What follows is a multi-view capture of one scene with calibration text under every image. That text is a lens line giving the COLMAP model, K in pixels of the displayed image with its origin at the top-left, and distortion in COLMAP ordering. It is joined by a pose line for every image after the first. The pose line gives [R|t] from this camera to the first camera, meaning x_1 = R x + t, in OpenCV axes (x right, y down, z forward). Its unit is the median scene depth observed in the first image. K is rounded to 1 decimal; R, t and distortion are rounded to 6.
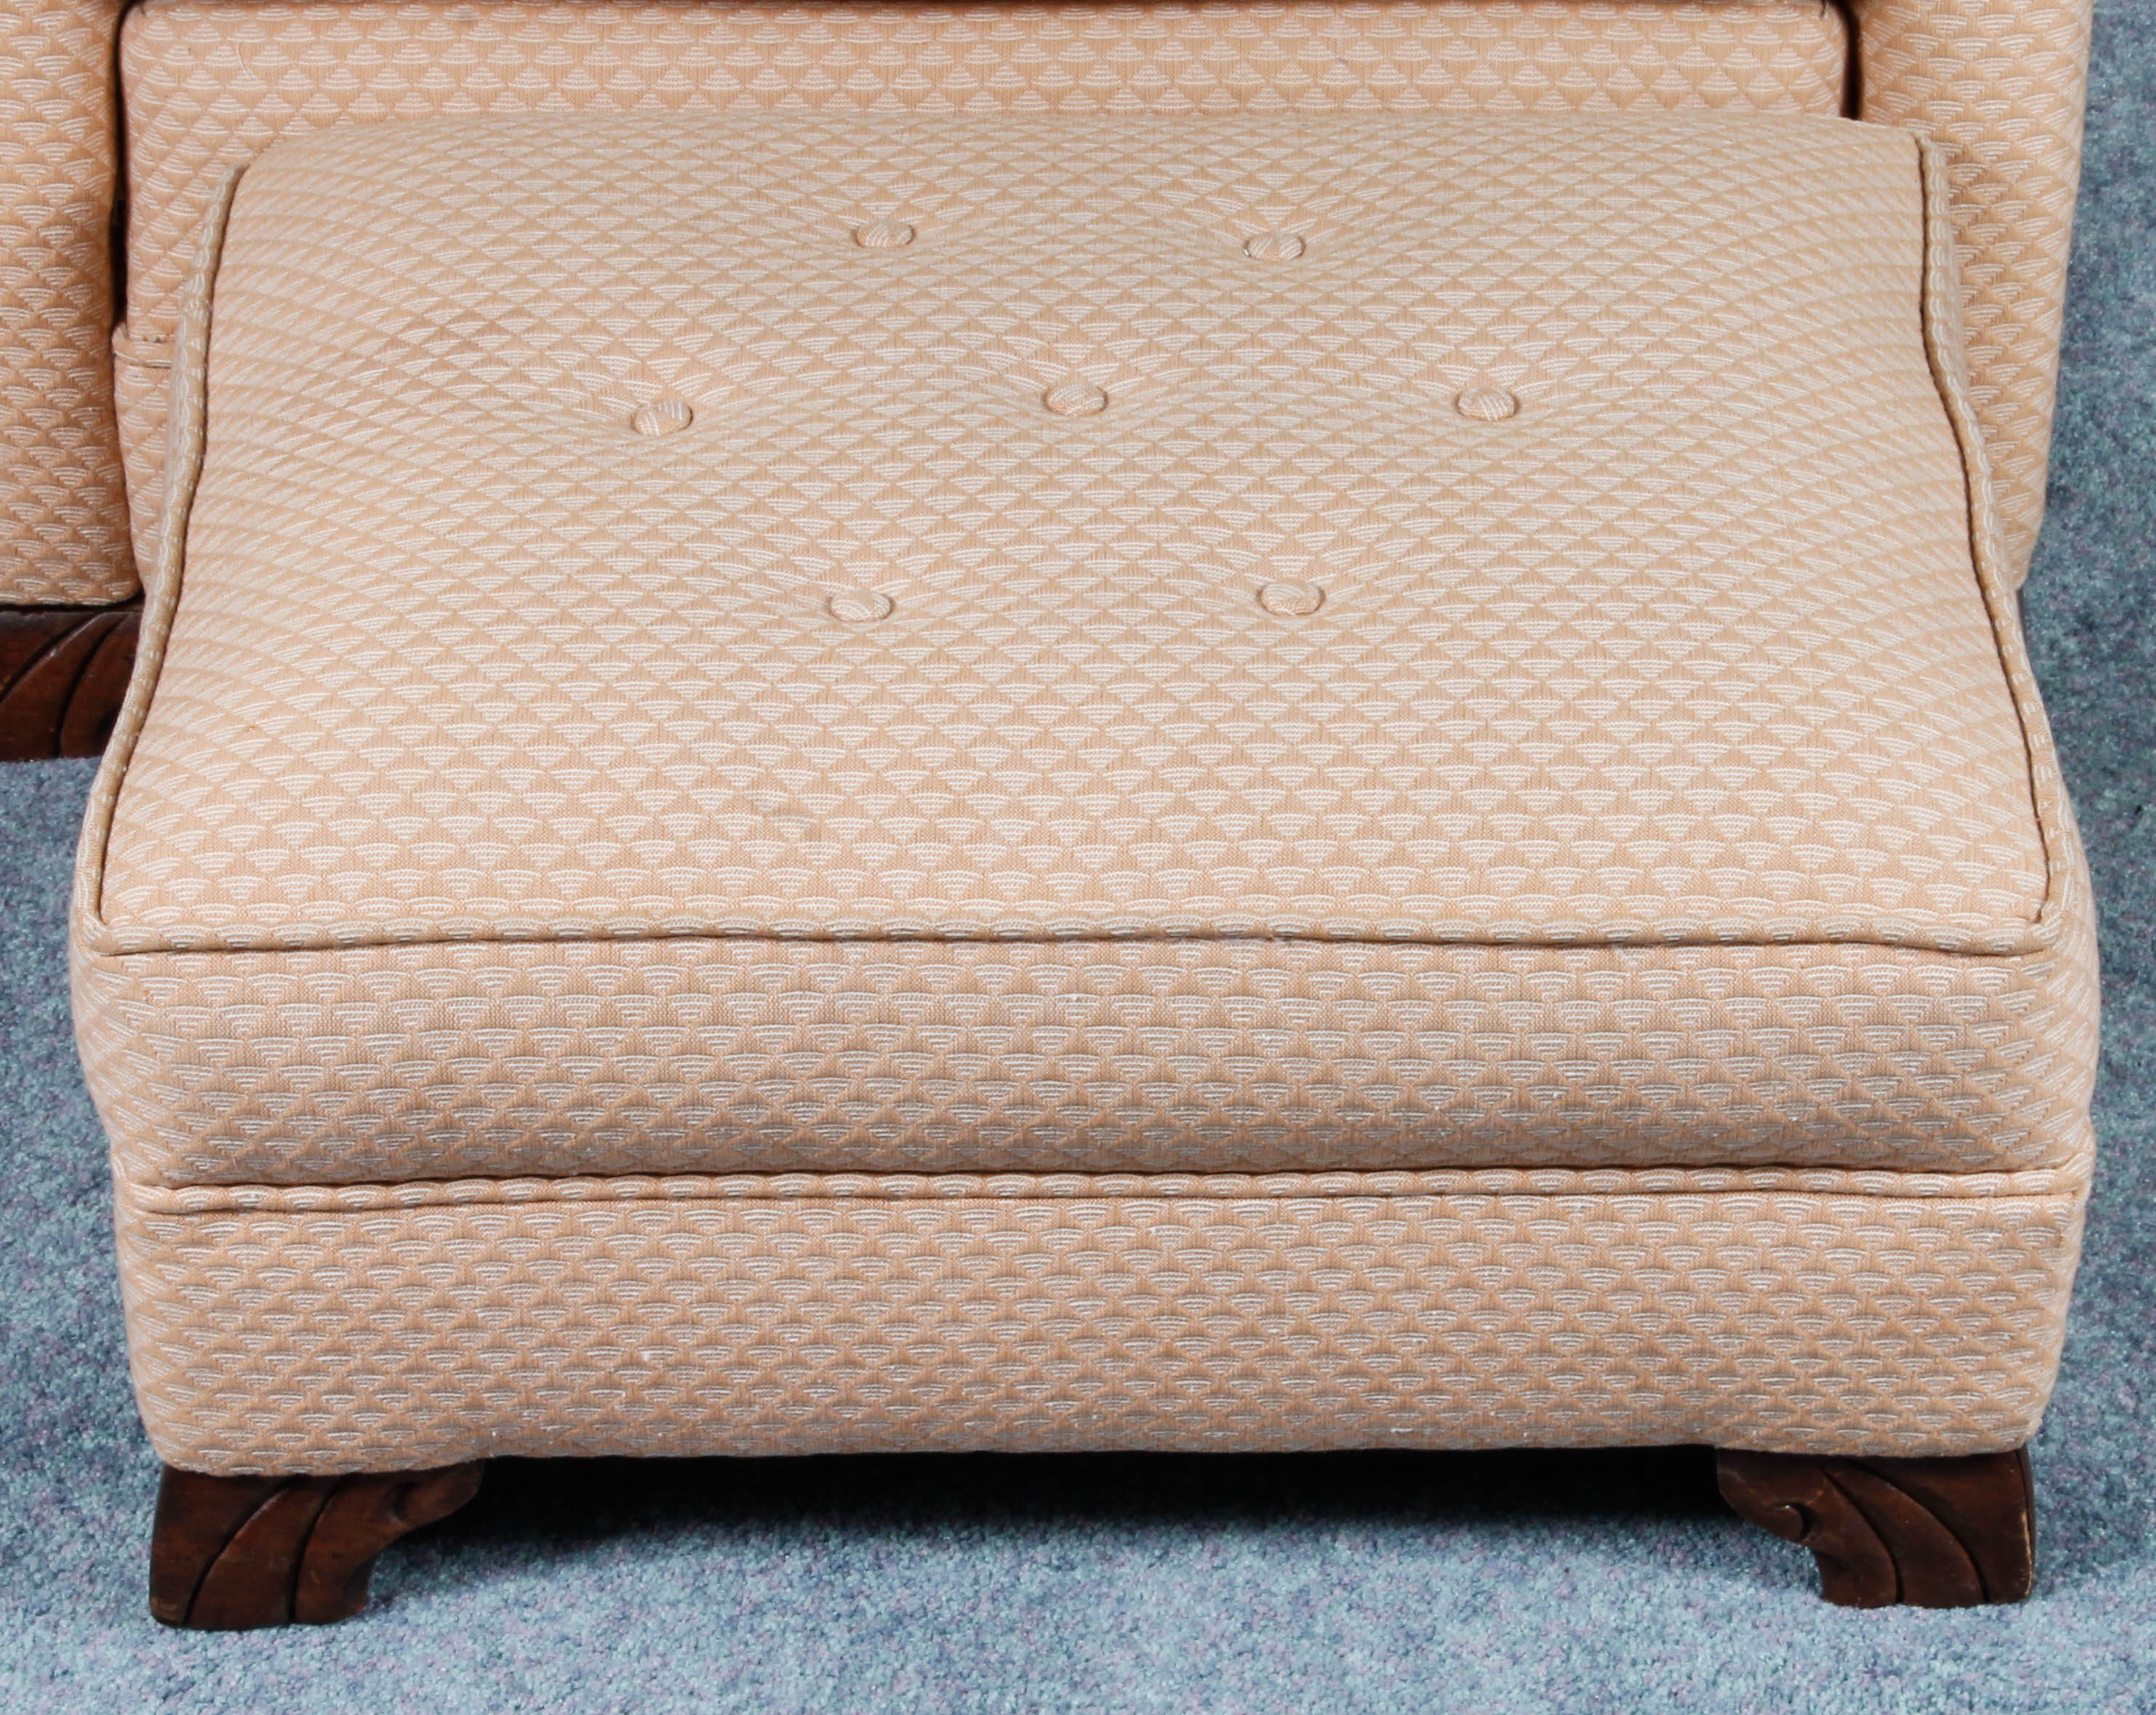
lens RADIAL K [[6860.1, 0, 952.7], [0, 6860.1, 825.1], [0, 0, 1]] dist [0.061142, 0.000000]
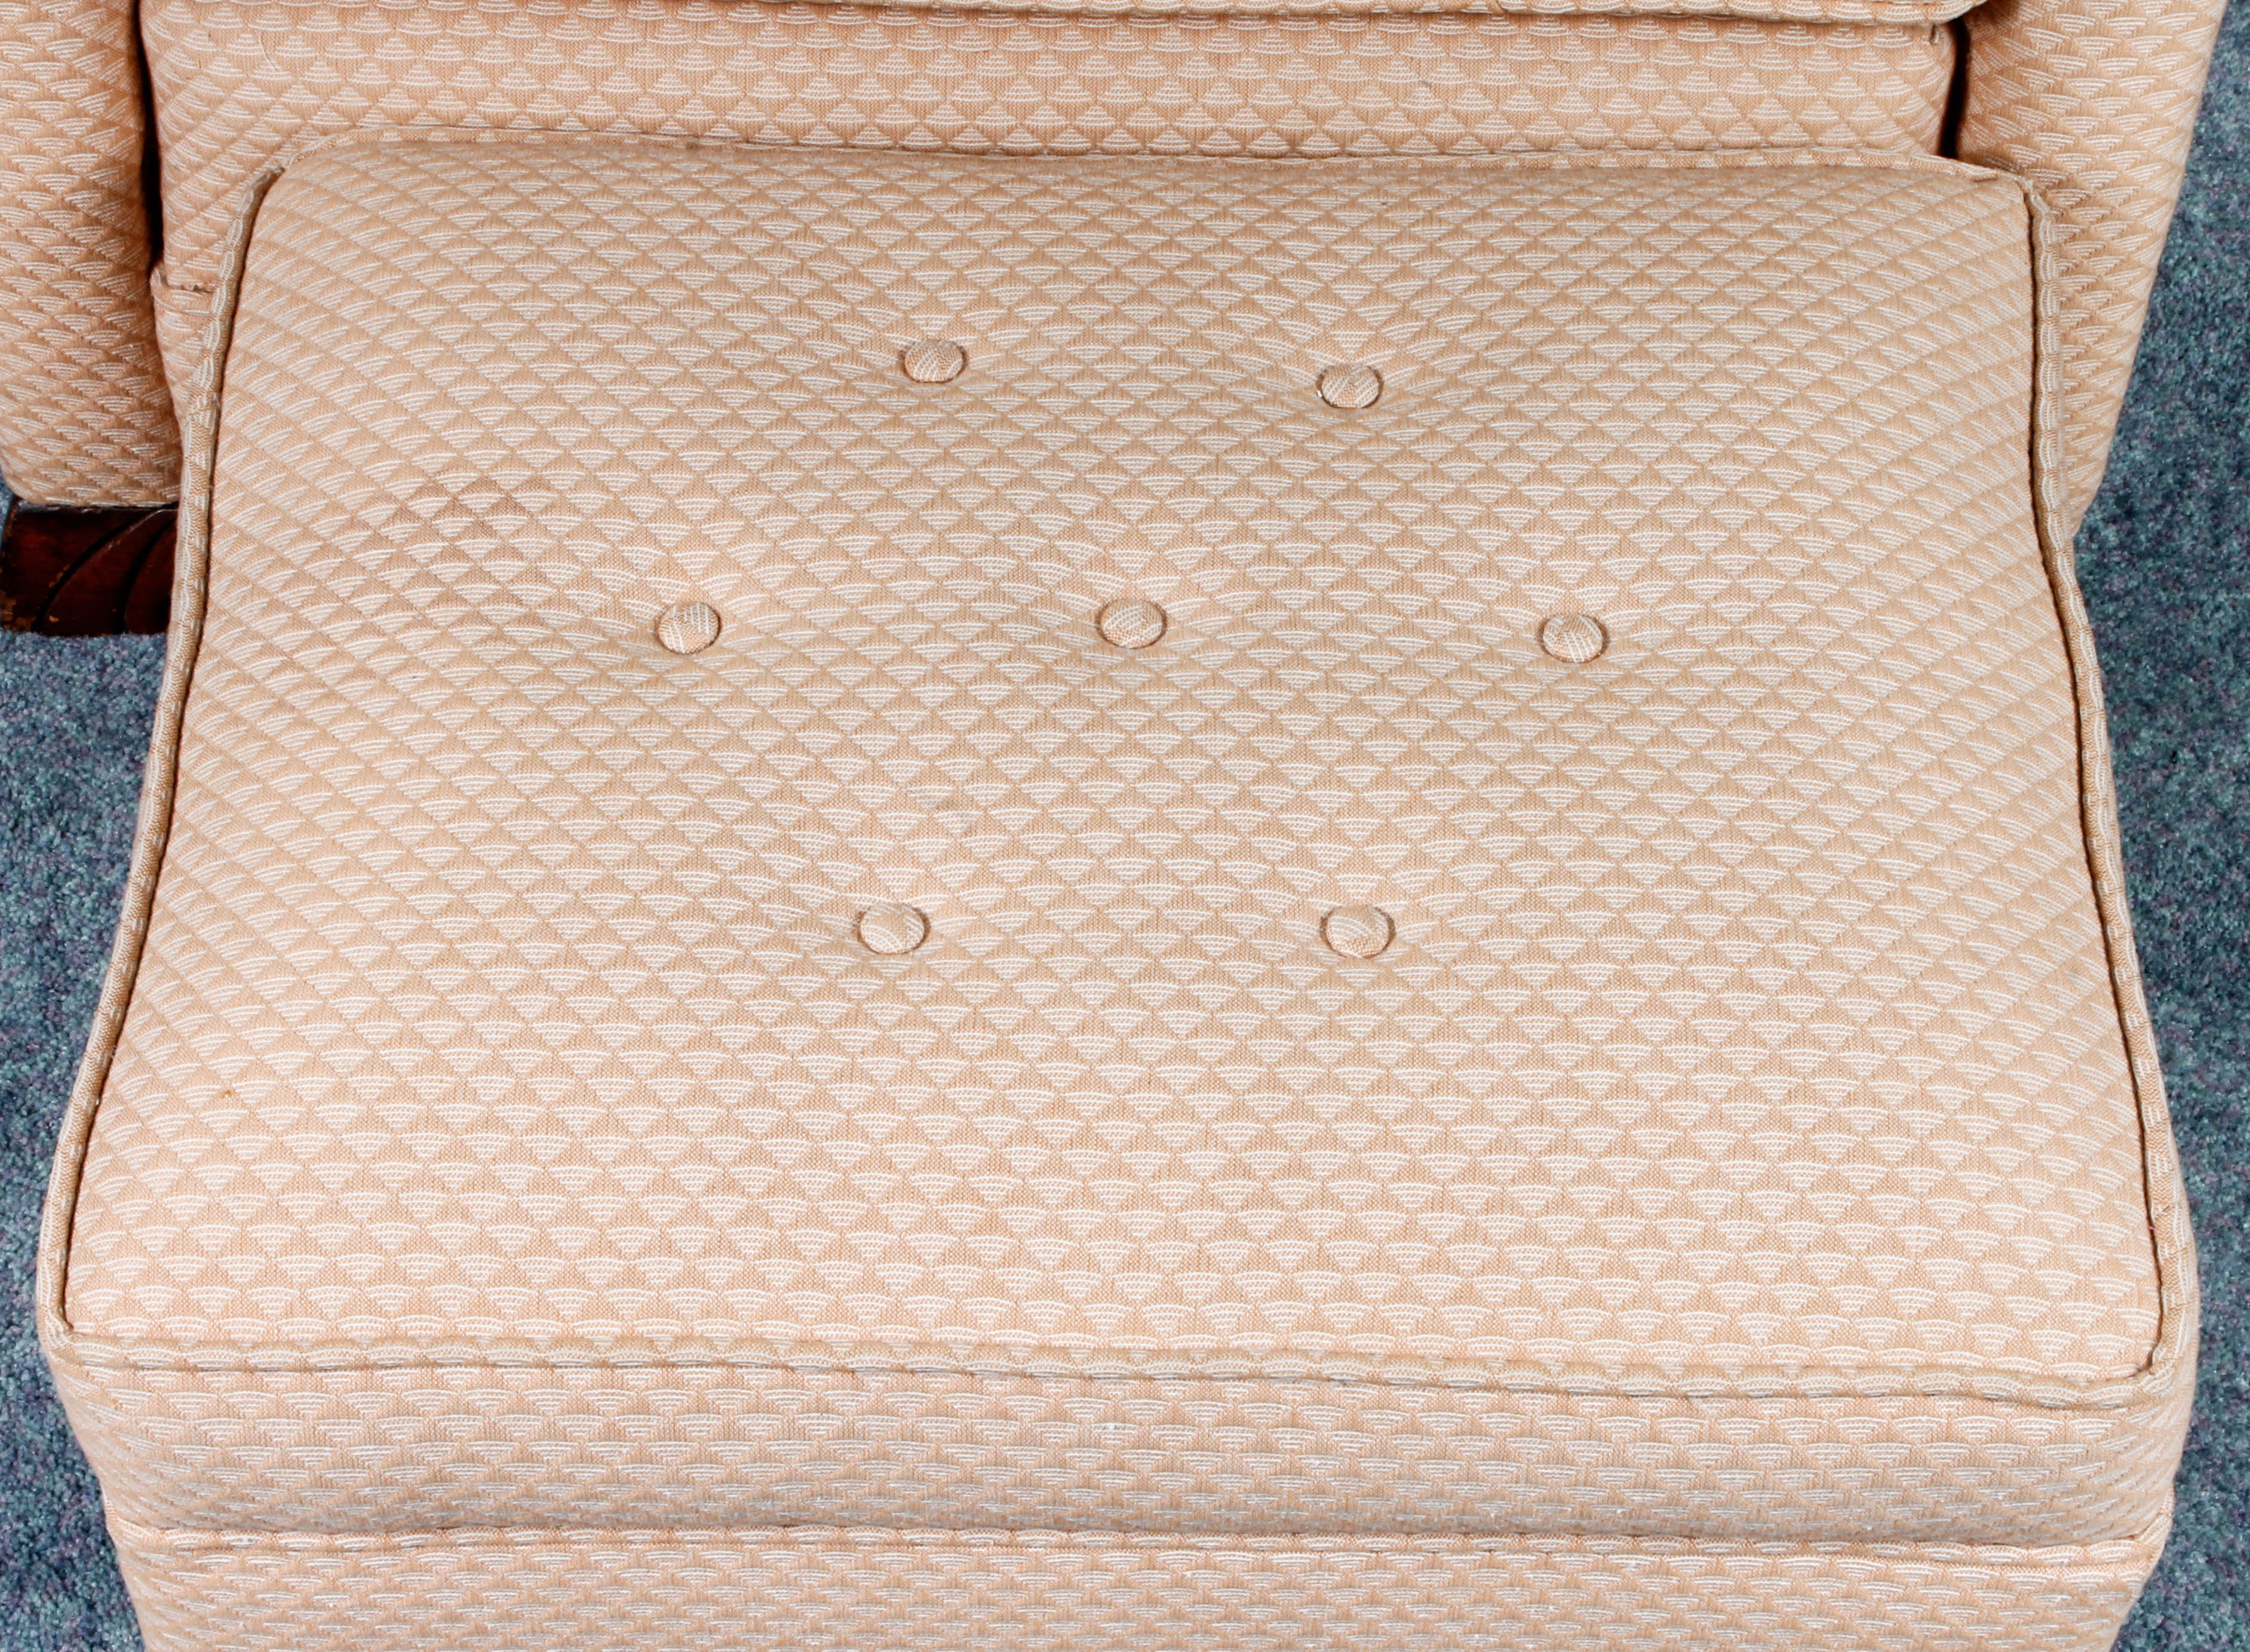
lens RADIAL K [[4787.8, 0, 1074.0], [0, 4787.8, 812.7], [0, 0, 1]] dist [0.025772, 0.000000]
pose [[0.999745, 0.020485, 0.009544, 0.004554], [-0.022363, 0.957707, 0.286875, -0.232580], [-0.003264, -0.287015, 0.957920, 0.385147]]
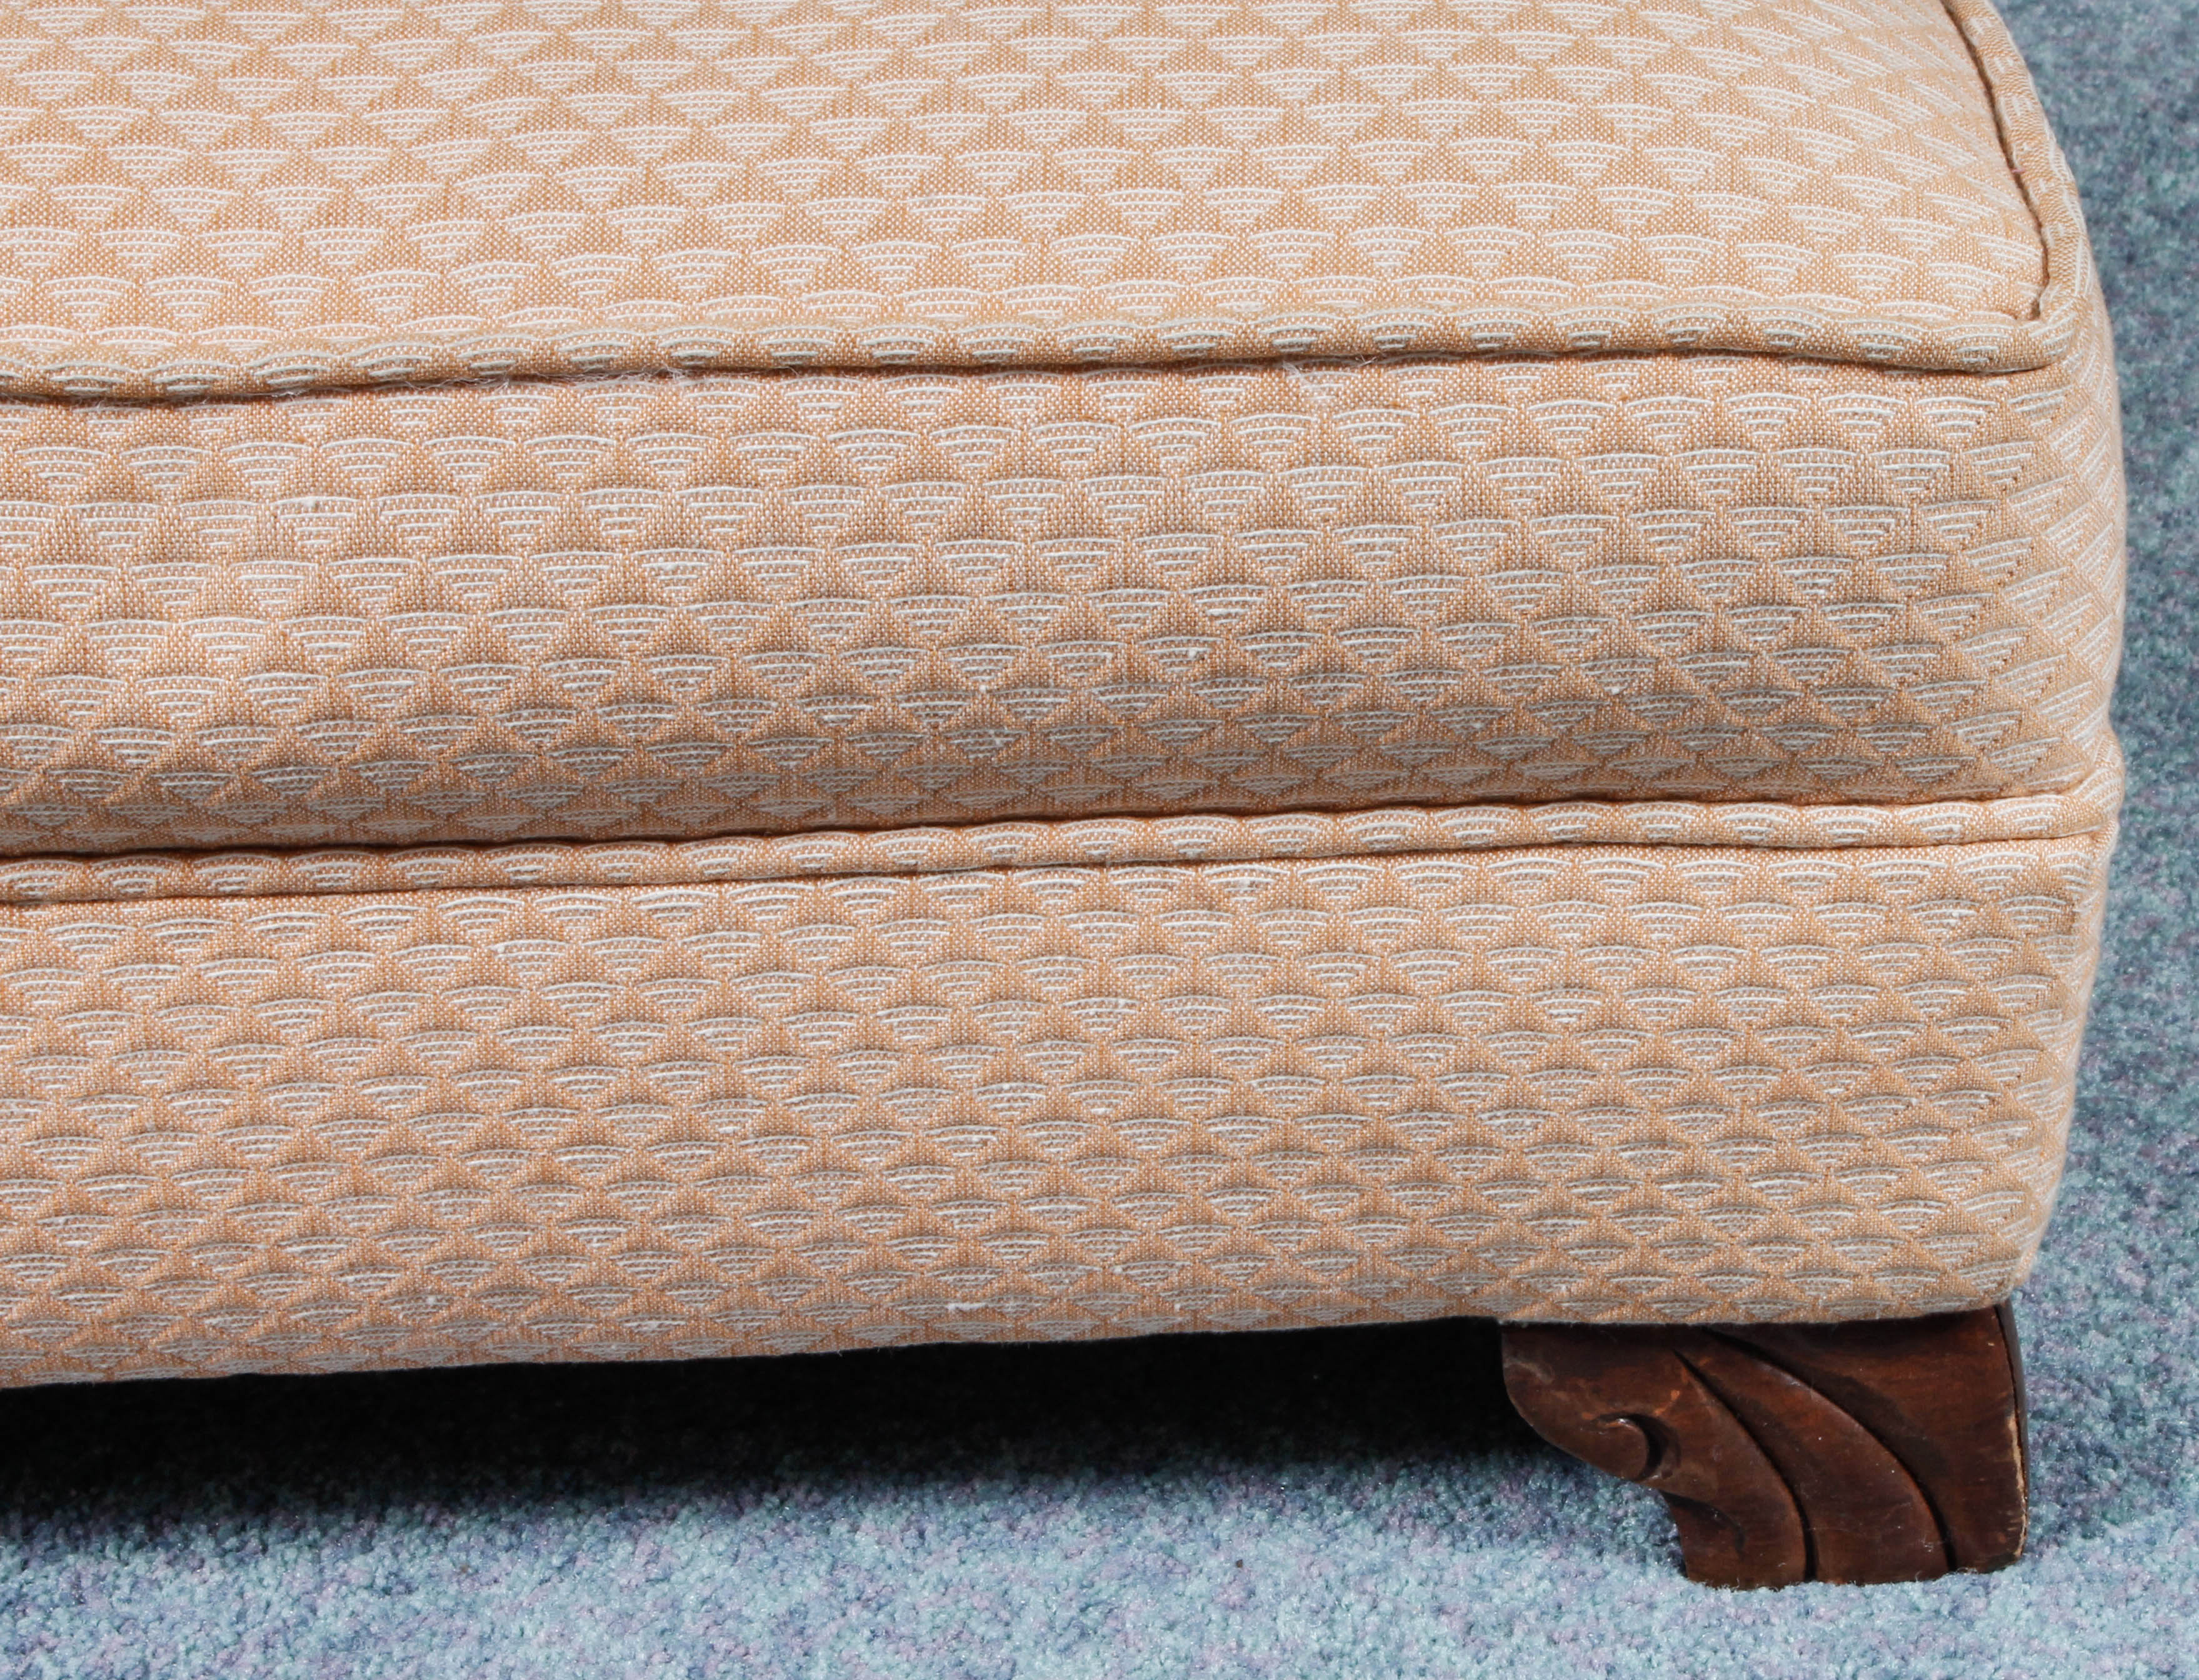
lens RADIAL K [[5202.0, 0, 1262.8], [0, 5202.0, 950.5], [0, 0, 1]] dist [0.037766, 0.000000]
pose [[0.996594, -0.031651, 0.076147, 0.058629], [0.035594, 0.998065, -0.050981, 0.082457], [-0.074387, 0.053518, 0.995792, 0.561652]]
